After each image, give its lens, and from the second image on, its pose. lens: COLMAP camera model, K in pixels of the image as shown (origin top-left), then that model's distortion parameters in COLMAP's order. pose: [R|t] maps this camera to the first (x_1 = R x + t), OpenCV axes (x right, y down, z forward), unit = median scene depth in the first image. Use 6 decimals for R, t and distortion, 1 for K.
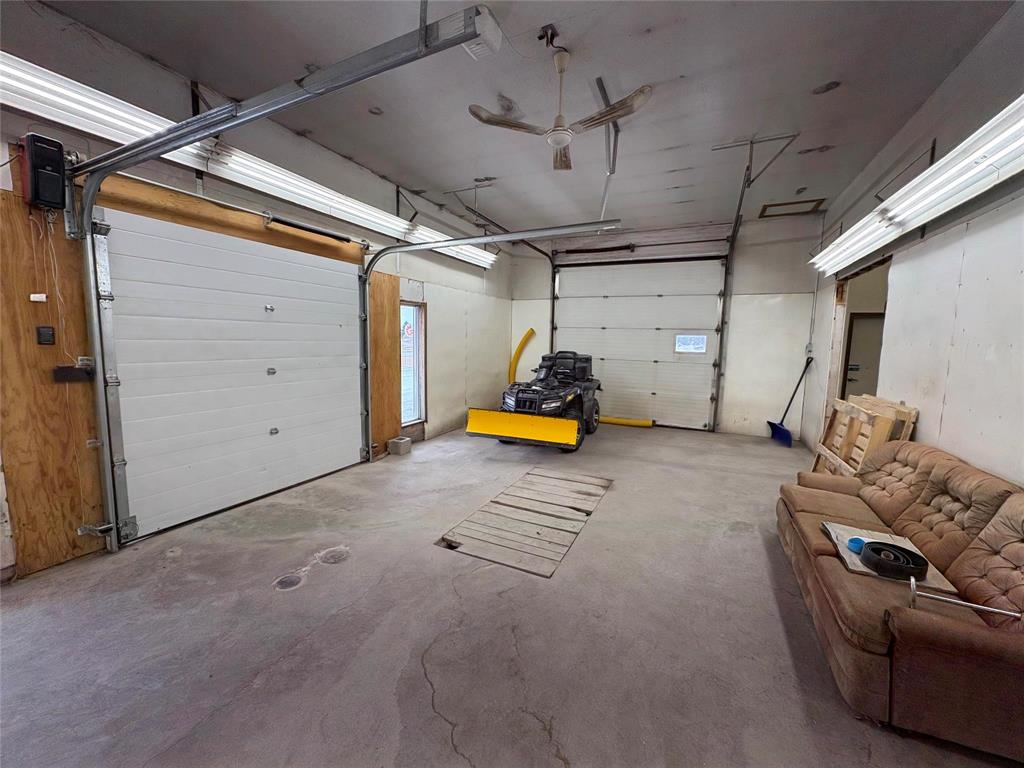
lens RADIAL K [[408.5, 0, 507.7], [0, 408.5, 382.0], [0, 0, 1]] dist [-0.001437, 0.000041]
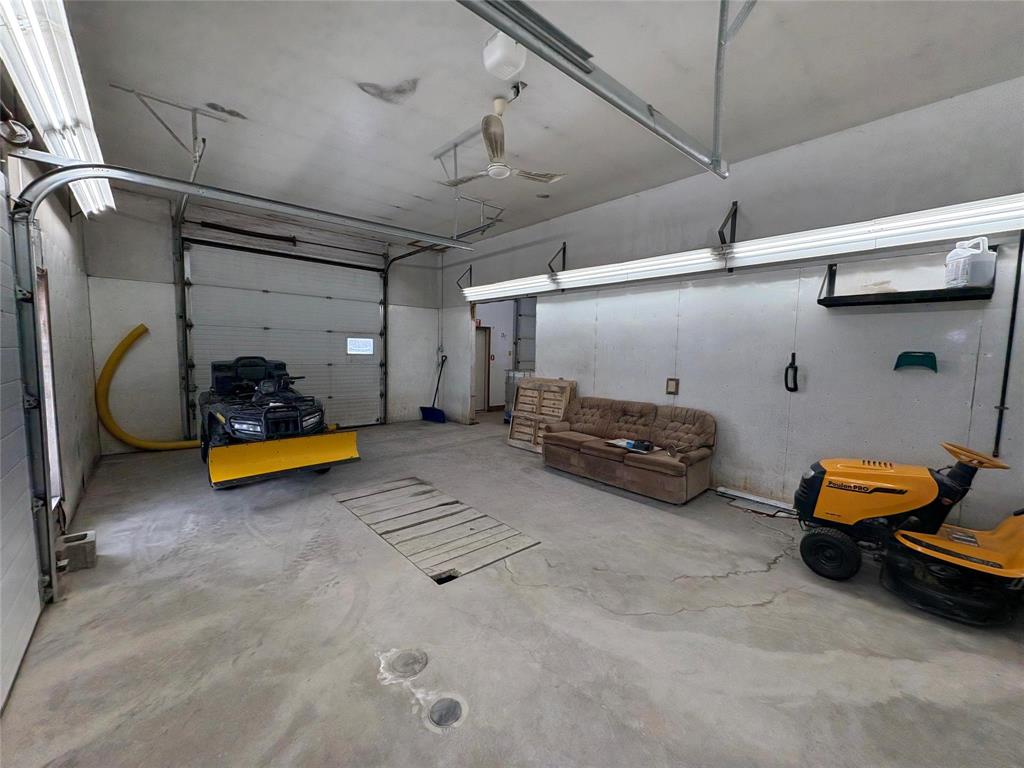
lens RADIAL K [[408.5, 0, 514.2], [0, 408.5, 383.8], [0, 0, 1]] dist [-0.001437, 0.000041]
pose [[0.378886, -0.091353, 0.920924, -0.561052], [0.086436, 0.994259, 0.063066, -0.041412], [-0.921398, 0.055706, 0.384607, 0.321158]]
